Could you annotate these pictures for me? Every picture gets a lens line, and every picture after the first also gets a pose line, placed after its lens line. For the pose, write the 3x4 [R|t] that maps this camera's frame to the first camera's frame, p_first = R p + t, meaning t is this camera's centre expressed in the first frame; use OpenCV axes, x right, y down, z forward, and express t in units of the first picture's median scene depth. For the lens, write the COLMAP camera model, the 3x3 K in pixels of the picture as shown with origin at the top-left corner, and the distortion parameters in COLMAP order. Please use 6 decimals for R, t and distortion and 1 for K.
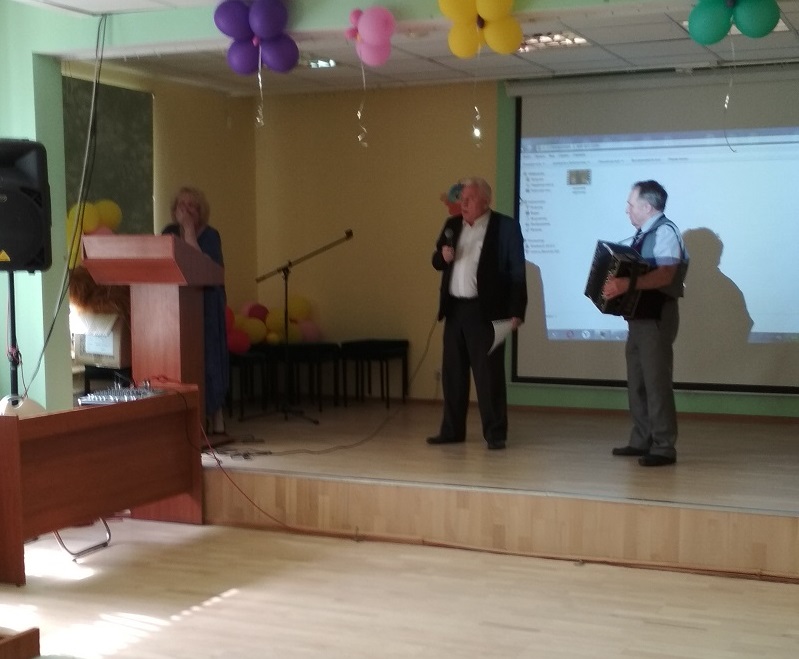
lens RADIAL K [[1292.7, 0, 394.6], [0, 1292.7, 396.4], [0, 0, 1]] dist [0.076905, 0.000000]
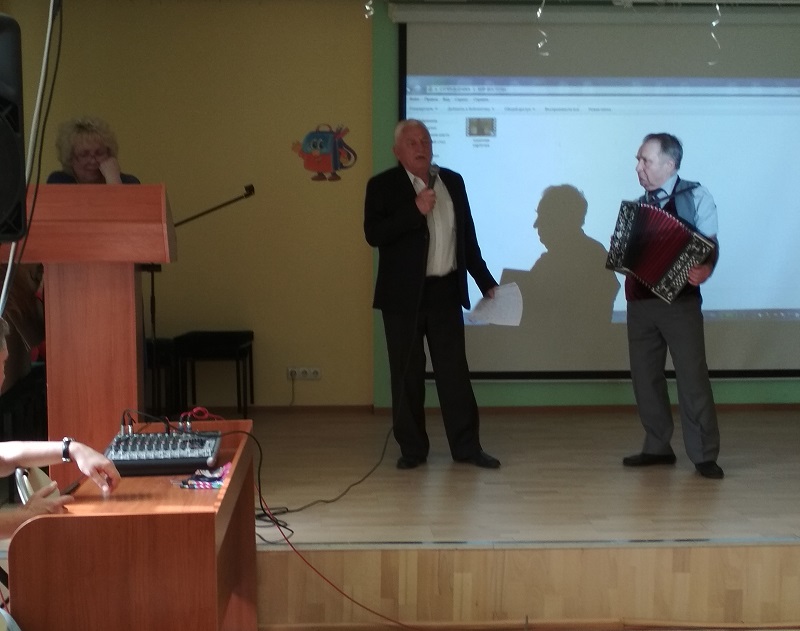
lens RADIAL K [[1271.3, 0, 402.2], [0, 1271.3, 351.1], [0, 0, 1]] dist [0.105576, 0.000000]
pose [[0.882207, -0.042658, 0.468925, -0.364124], [0.047082, 0.998888, 0.002292, -0.039222], [-0.468502, 0.020056, 0.883235, 0.393826]]
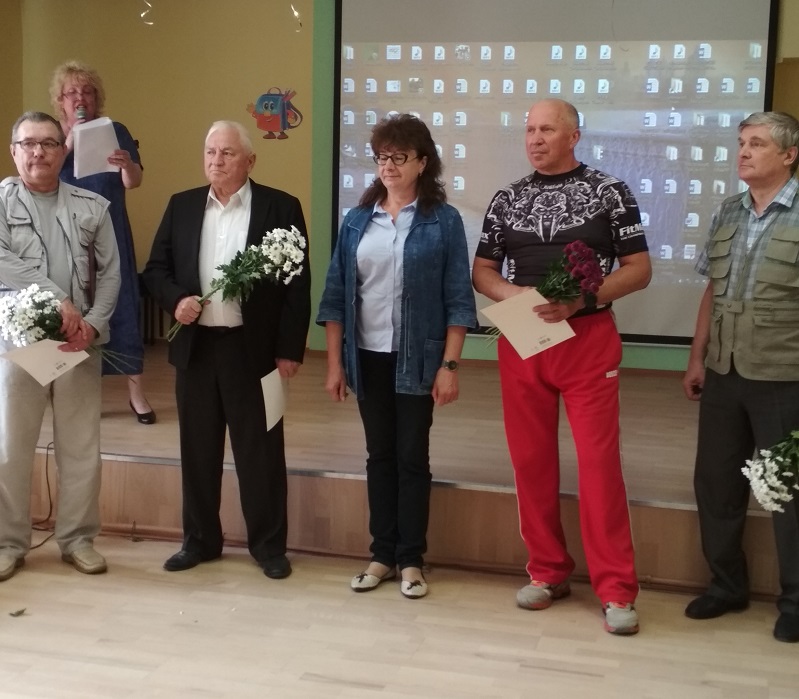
lens RADIAL K [[1285.7, 0, 405.5], [0, 1285.7, 298.6], [0, 0, 1]] dist [0.042630, 0.000000]
pose [[0.986466, 0.013423, 0.163415, 0.001972], [-0.010187, 0.999735, -0.020629, -0.014954], [-0.163648, 0.018685, 0.986342, 0.196569]]
